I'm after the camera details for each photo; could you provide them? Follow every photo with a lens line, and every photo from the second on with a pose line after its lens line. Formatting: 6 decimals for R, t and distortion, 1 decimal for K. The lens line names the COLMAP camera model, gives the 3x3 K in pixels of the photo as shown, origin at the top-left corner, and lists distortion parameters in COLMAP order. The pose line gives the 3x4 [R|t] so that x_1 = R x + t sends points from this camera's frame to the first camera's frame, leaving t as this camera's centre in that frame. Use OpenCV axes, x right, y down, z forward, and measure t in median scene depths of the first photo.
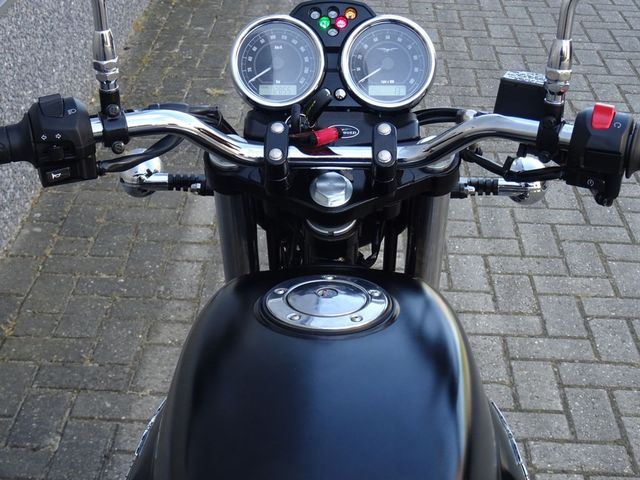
lens RADIAL K [[1215.7, 0, 320.0], [0, 1215.7, 240.0], [0, 0, 1]] dist [-0.063239, -0.147659]
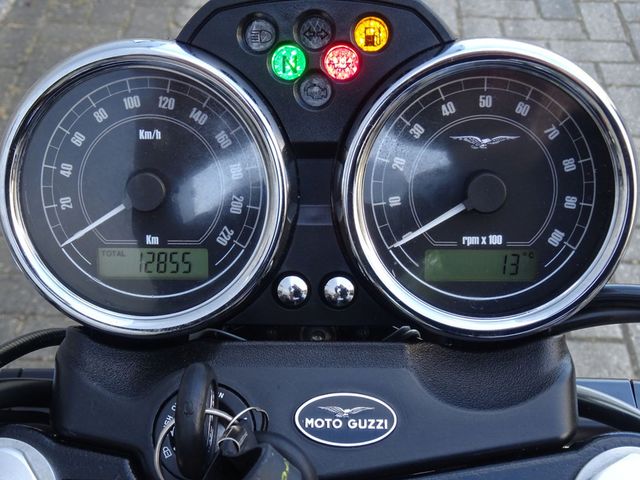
lens RADIAL K [[1041.6, 0, 320.0], [0, 1041.6, 240.0], [0, 0, 1]] dist [-0.024997, -0.038883]
pose [[0.999912, -0.005176, -0.012244, 0.014902], [0.007989, 0.970159, 0.242338, -0.199044], [0.010625, -0.242414, 0.970115, 0.722042]]
